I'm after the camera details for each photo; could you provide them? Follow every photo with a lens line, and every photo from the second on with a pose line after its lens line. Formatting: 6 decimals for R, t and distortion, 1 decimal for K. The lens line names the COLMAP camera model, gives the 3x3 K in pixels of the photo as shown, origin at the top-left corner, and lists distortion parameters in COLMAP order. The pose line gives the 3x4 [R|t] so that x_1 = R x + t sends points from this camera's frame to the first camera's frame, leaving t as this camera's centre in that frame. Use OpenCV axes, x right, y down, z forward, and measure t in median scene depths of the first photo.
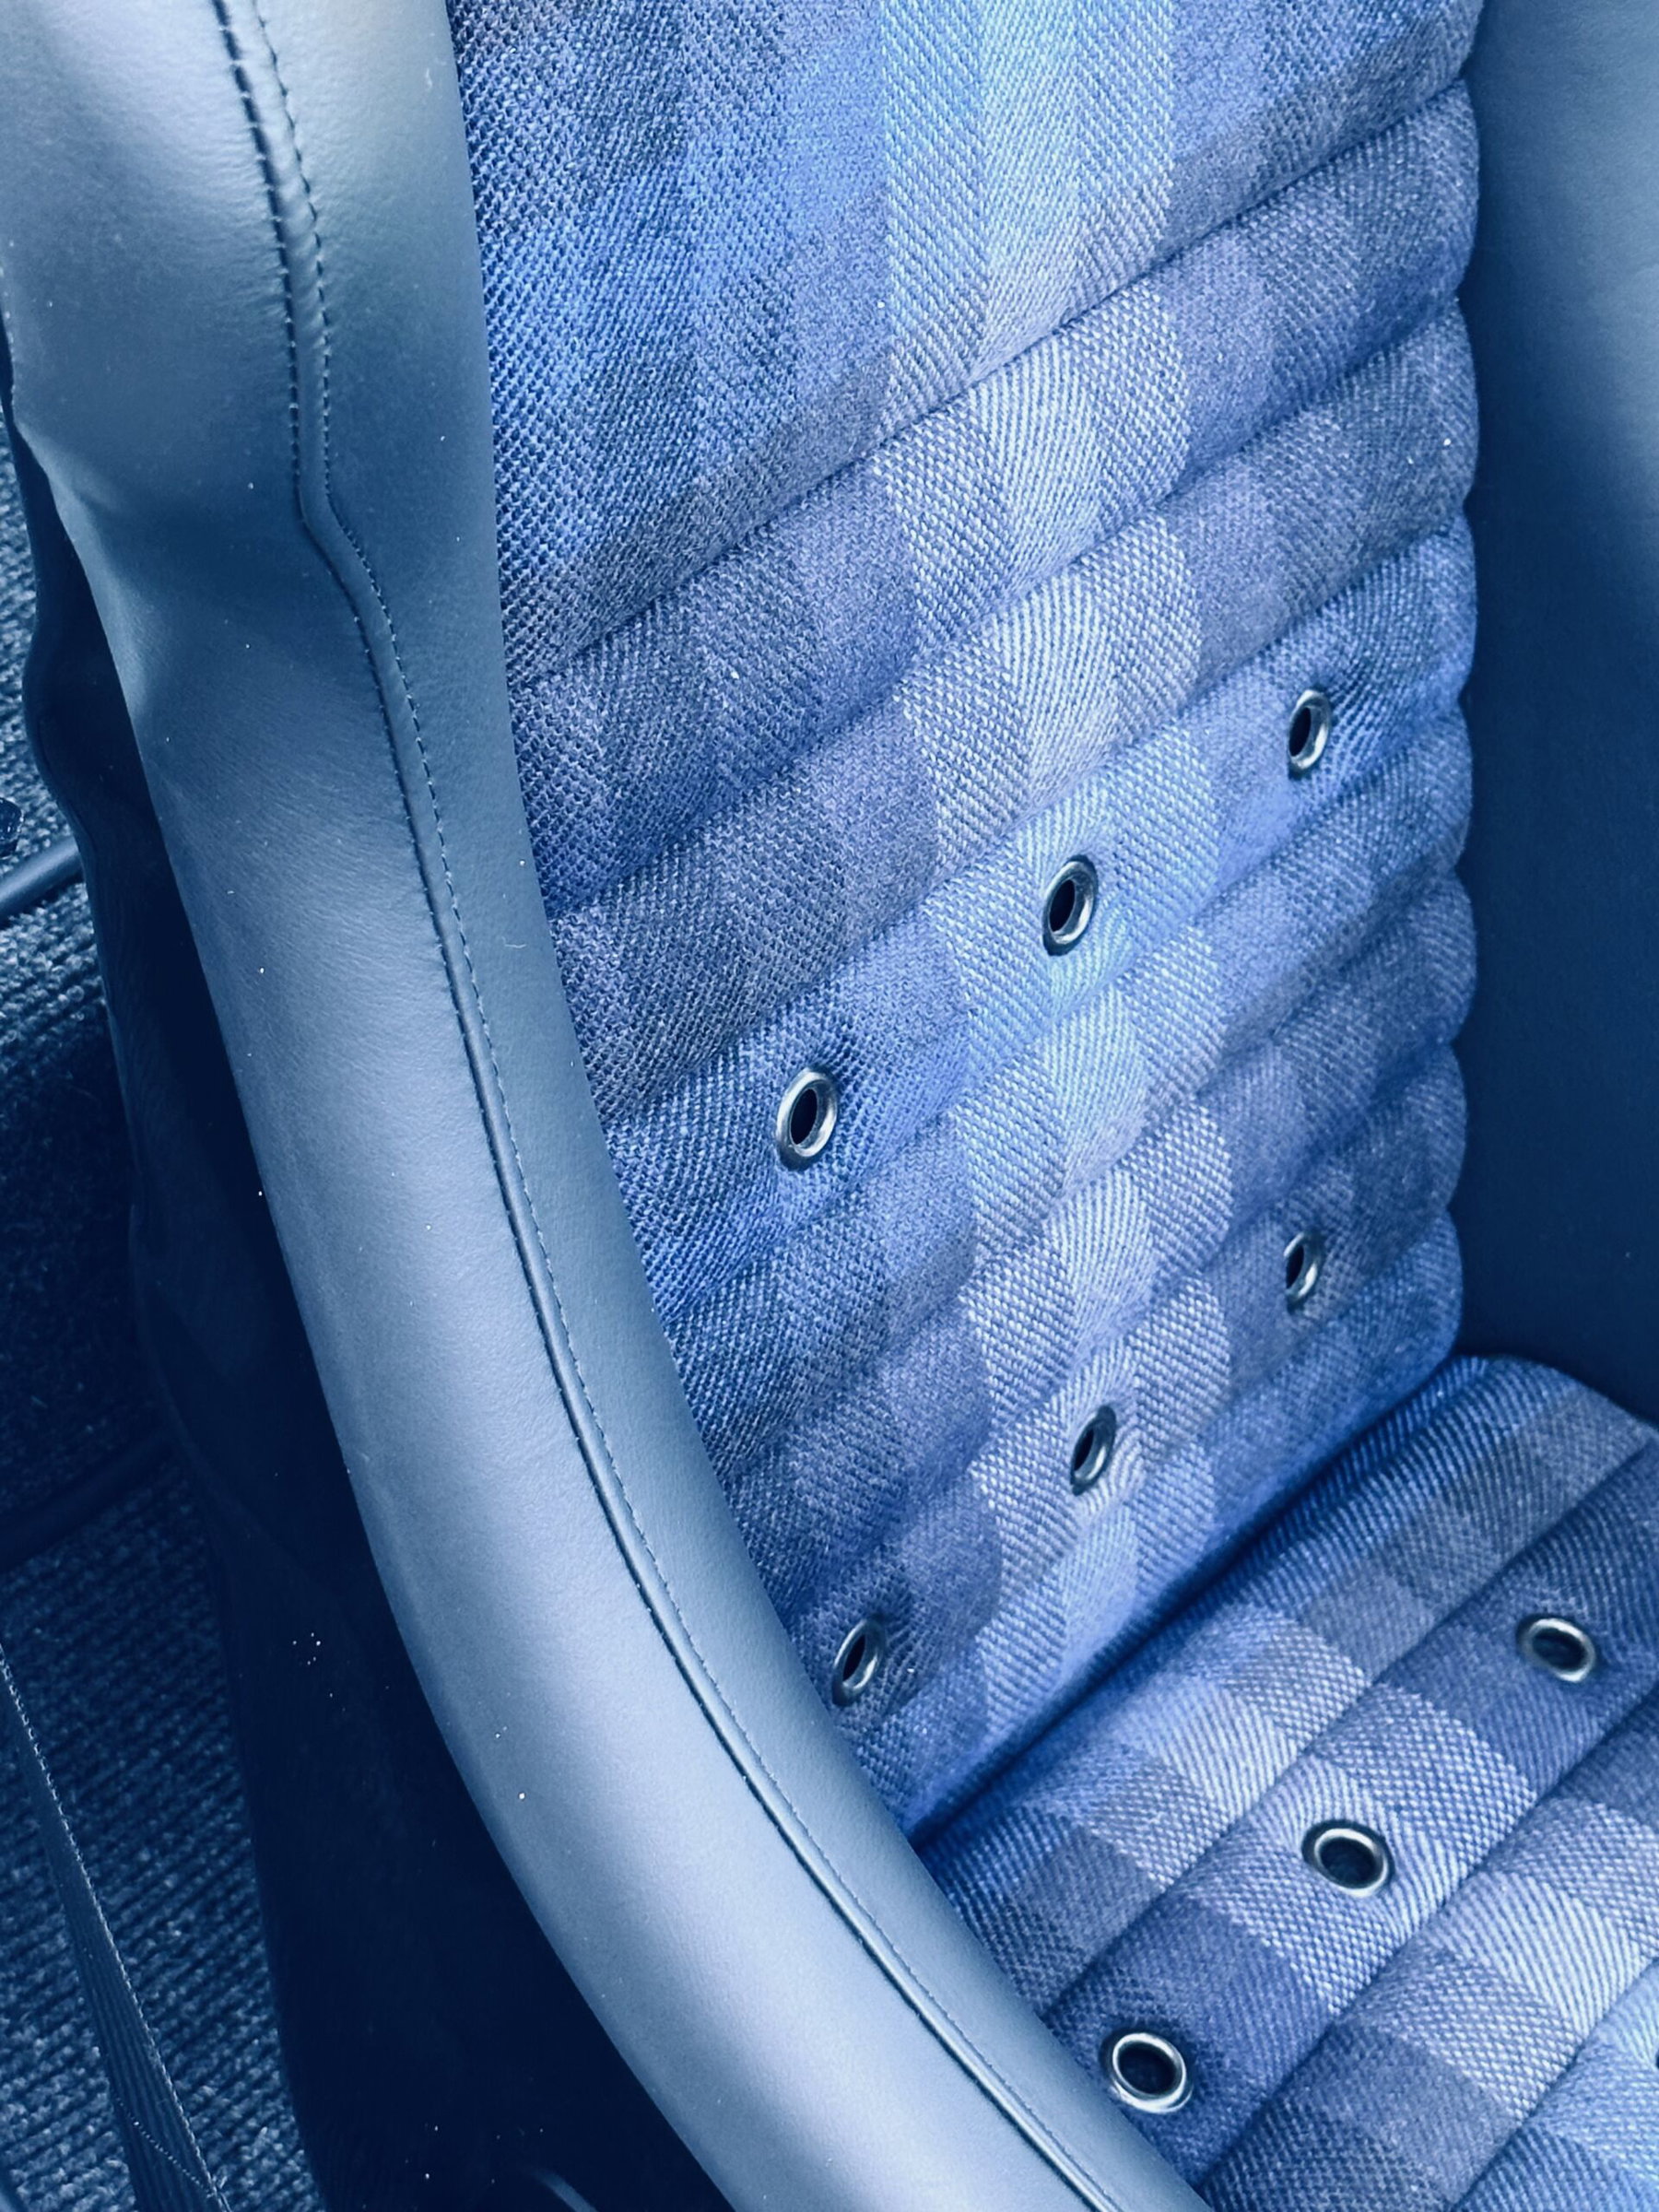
lens RADIAL K [[4868.8, 0, 828.1], [0, 4868.8, 1098.3], [0, 0, 1]] dist [0.140998, 0.000000]
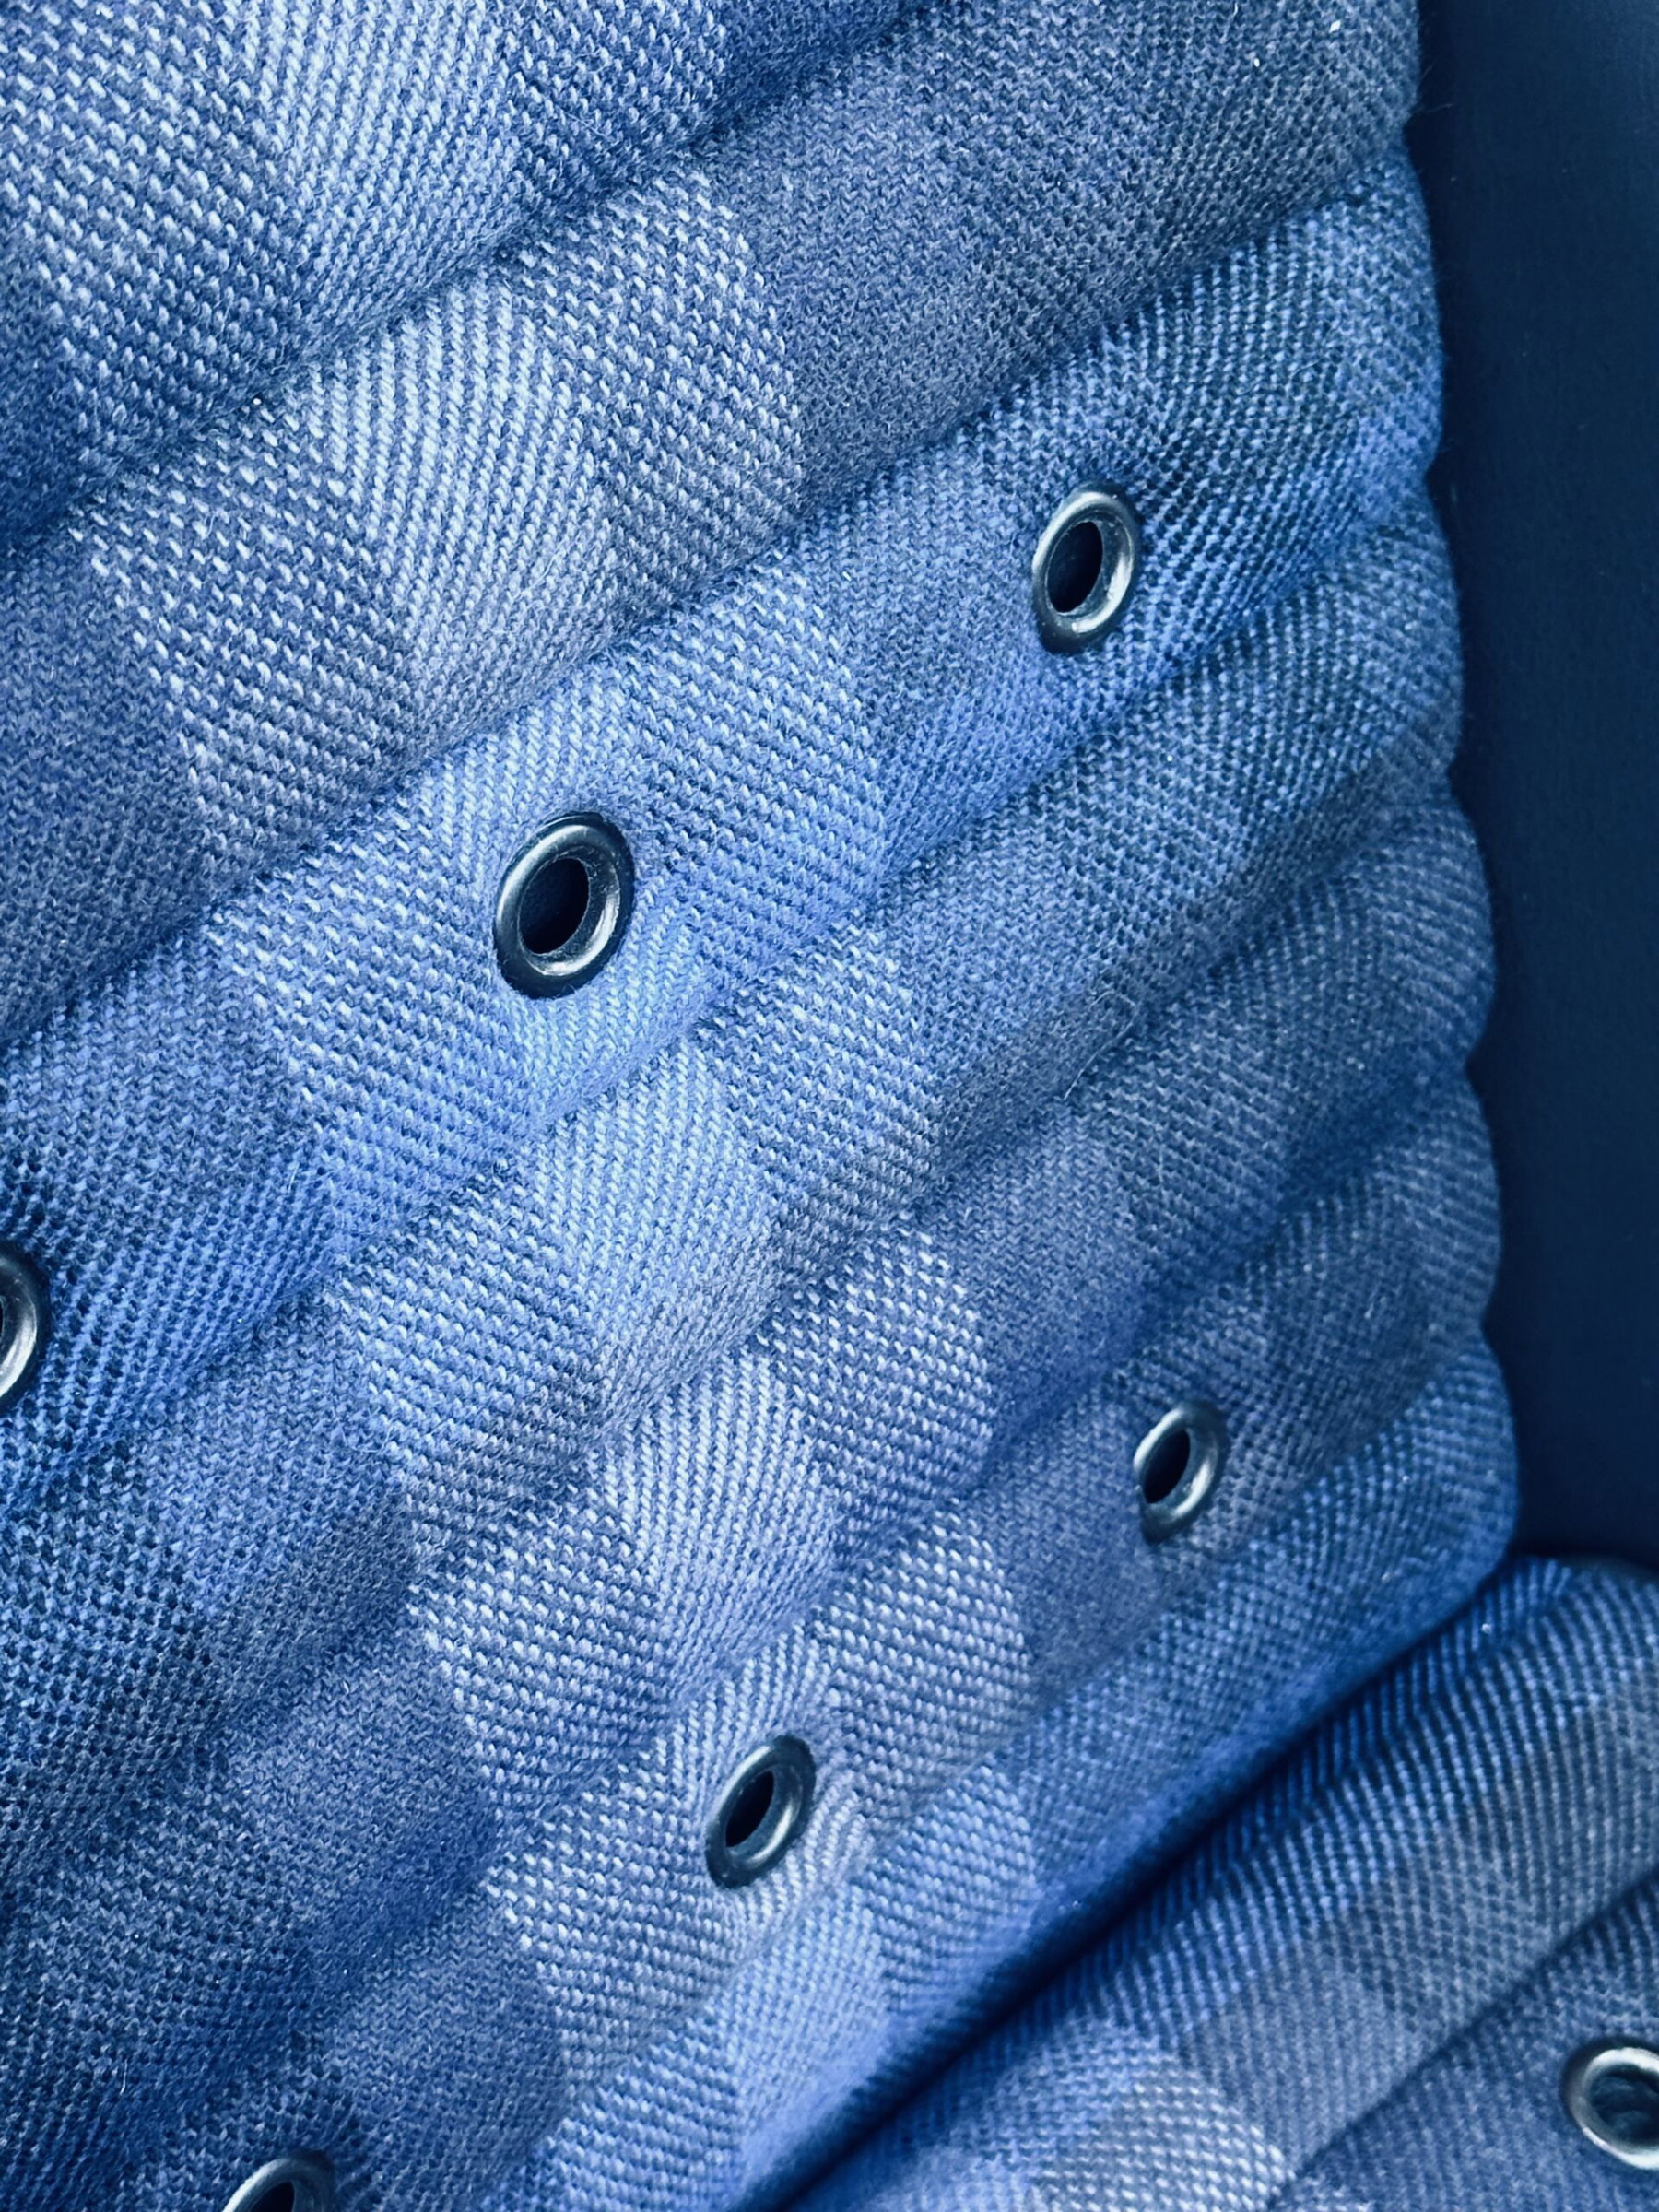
lens RADIAL K [[4868.8, 0, 830.9], [0, 4868.8, 1115.5], [0, 0, 1]] dist [0.140998, 0.000000]
pose [[0.991908, 0.003069, -0.126918, 0.139298], [0.004236, 0.998351, 0.057248, -0.044664], [0.126885, -0.057322, 0.990260, 0.443477]]
